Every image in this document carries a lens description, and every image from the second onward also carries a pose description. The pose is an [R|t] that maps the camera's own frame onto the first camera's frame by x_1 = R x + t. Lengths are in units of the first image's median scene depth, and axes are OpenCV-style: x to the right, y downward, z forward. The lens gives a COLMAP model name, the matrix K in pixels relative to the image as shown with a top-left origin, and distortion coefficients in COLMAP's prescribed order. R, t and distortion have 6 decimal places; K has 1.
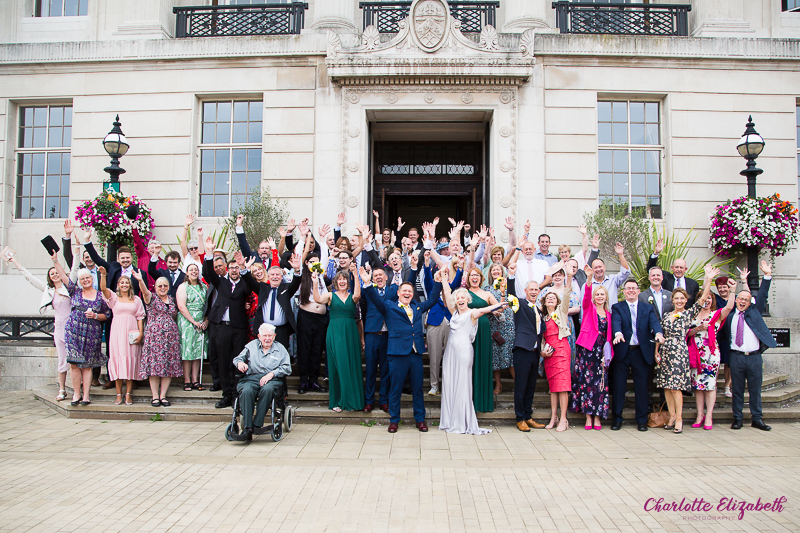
lens RADIAL K [[579.2, 0, 397.8], [0, 579.2, 269.0], [0, 0, 1]] dist [-0.053352, 0.010238]
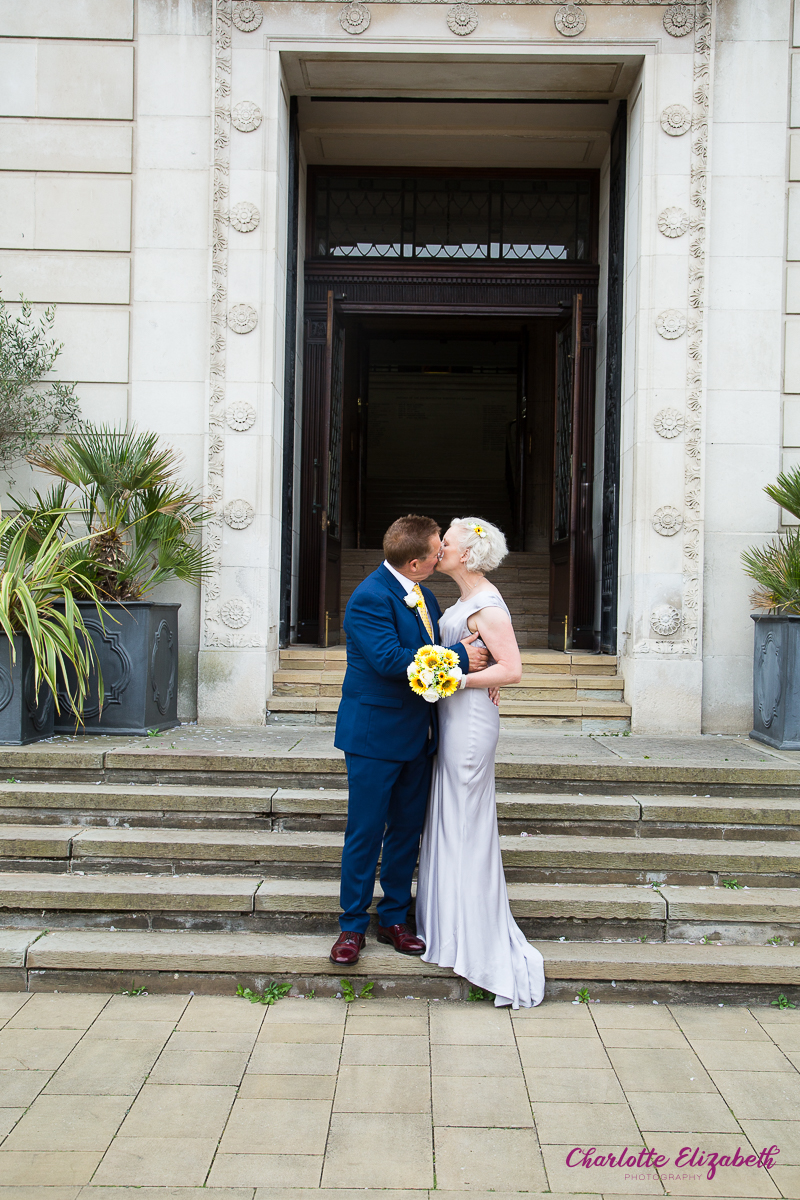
lens RADIAL K [[1195.0, 0, 397.8], [0, 1195.0, 602.8], [0, 0, 1]] dist [0.109837, 0.000000]
pose [[0.999749, 0.009447, 0.020326, 0.003961], [-0.010738, 0.997866, 0.064412, 0.009286], [-0.019674, -0.064614, 0.997716, 0.237238]]
